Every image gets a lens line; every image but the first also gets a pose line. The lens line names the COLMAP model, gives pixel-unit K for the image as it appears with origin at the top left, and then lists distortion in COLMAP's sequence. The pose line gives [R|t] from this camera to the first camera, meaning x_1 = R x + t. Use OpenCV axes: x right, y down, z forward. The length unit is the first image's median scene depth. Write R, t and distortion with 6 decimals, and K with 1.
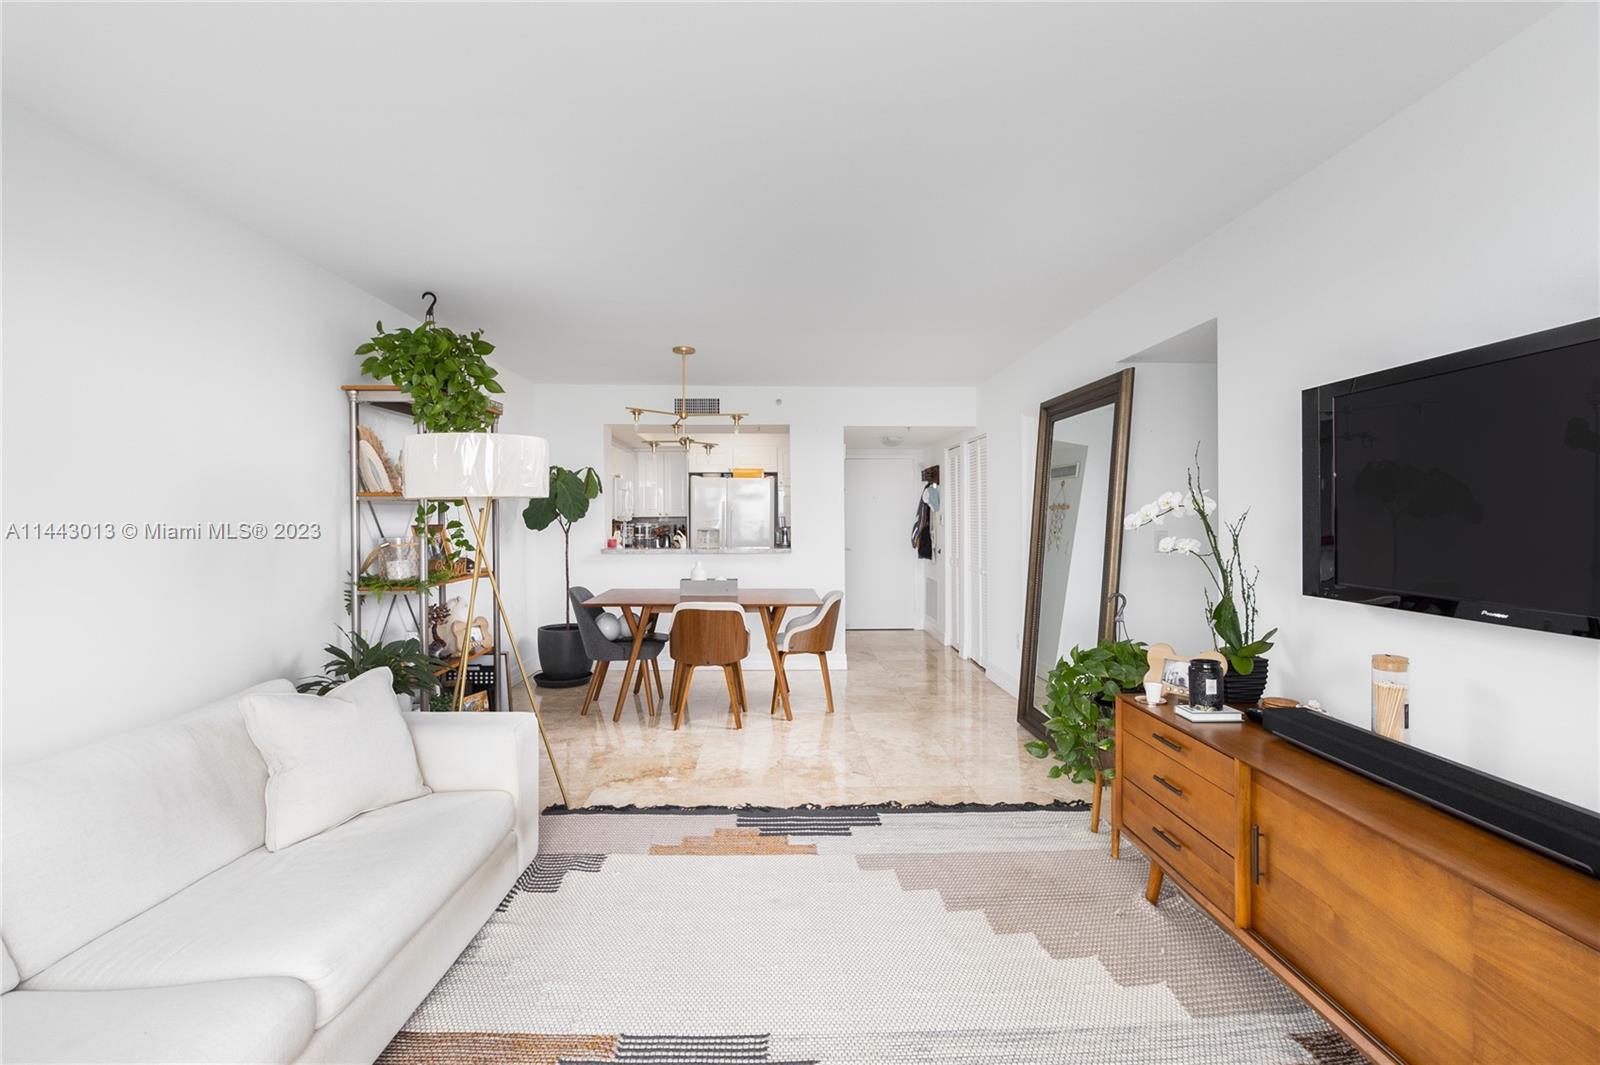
lens RADIAL K [[740.6, 0, 797.9], [0, 740.6, 525.5], [0, 0, 1]] dist [0.002425, 0.000184]
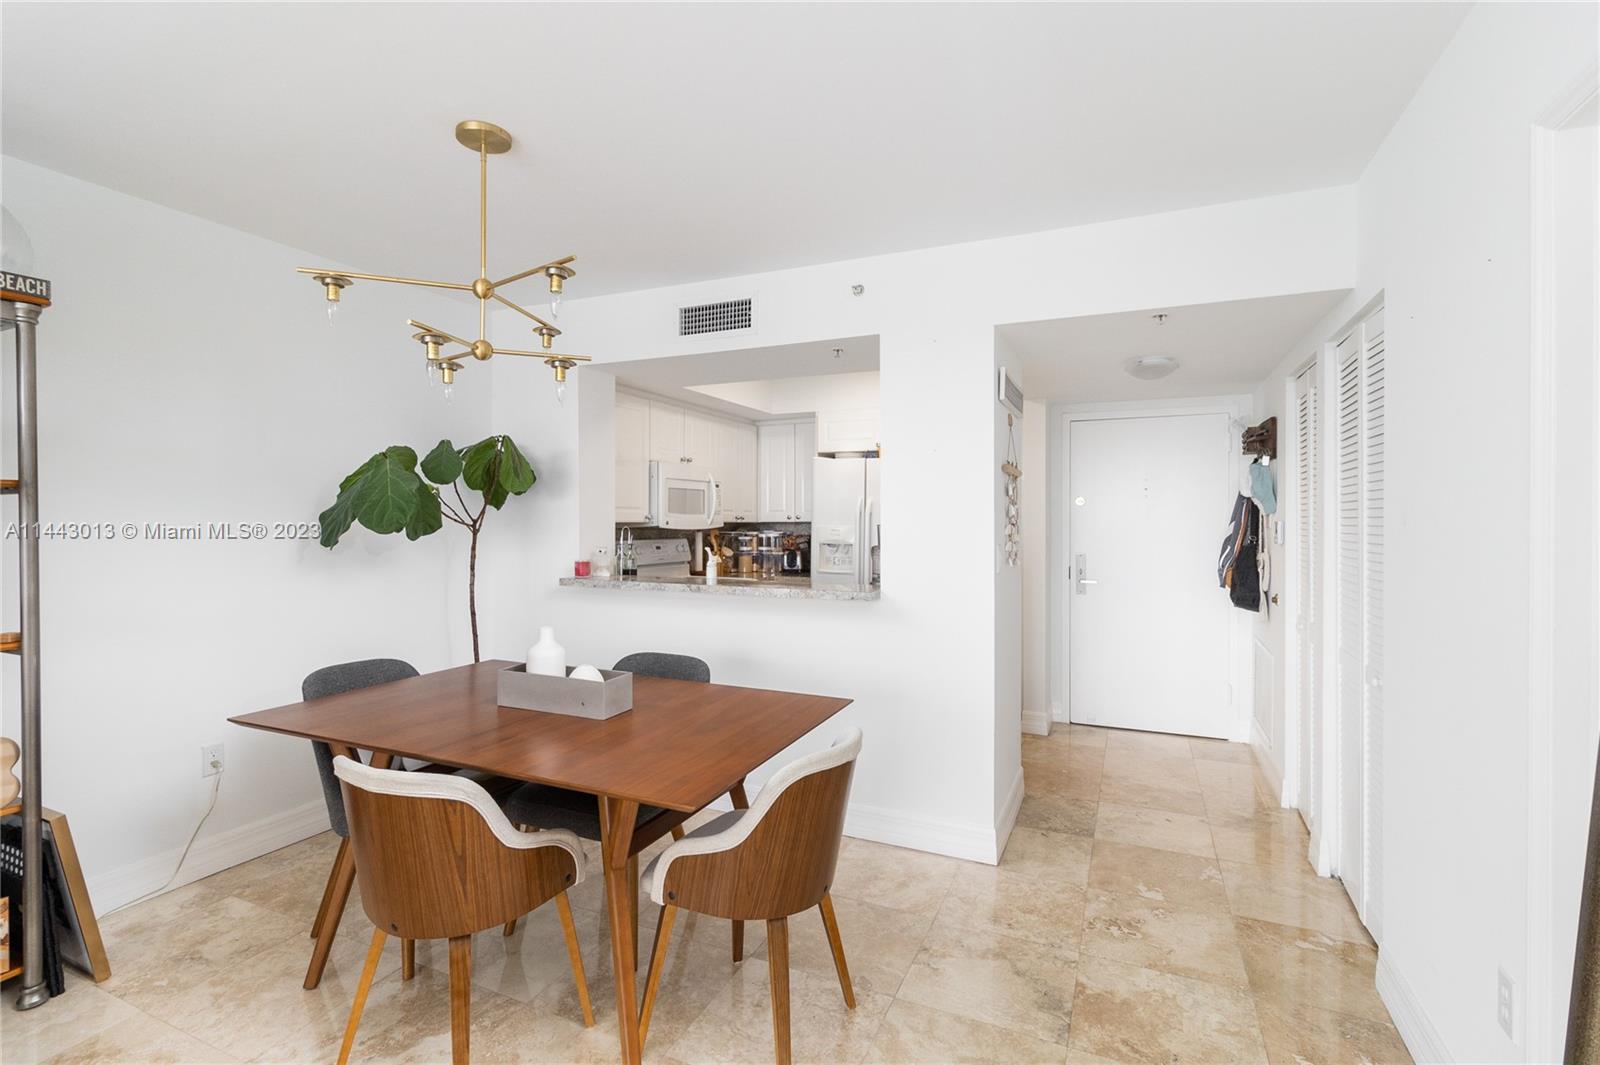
lens RADIAL K [[740.6, 0, 799.4], [0, 740.6, 528.9], [0, 0, 1]] dist [0.002425, 0.000184]
pose [[0.897957, 0.010350, -0.439961, 0.125391], [-0.009483, 0.999946, 0.004168, -0.008924], [0.439981, 0.000430, 0.898007, 0.437377]]
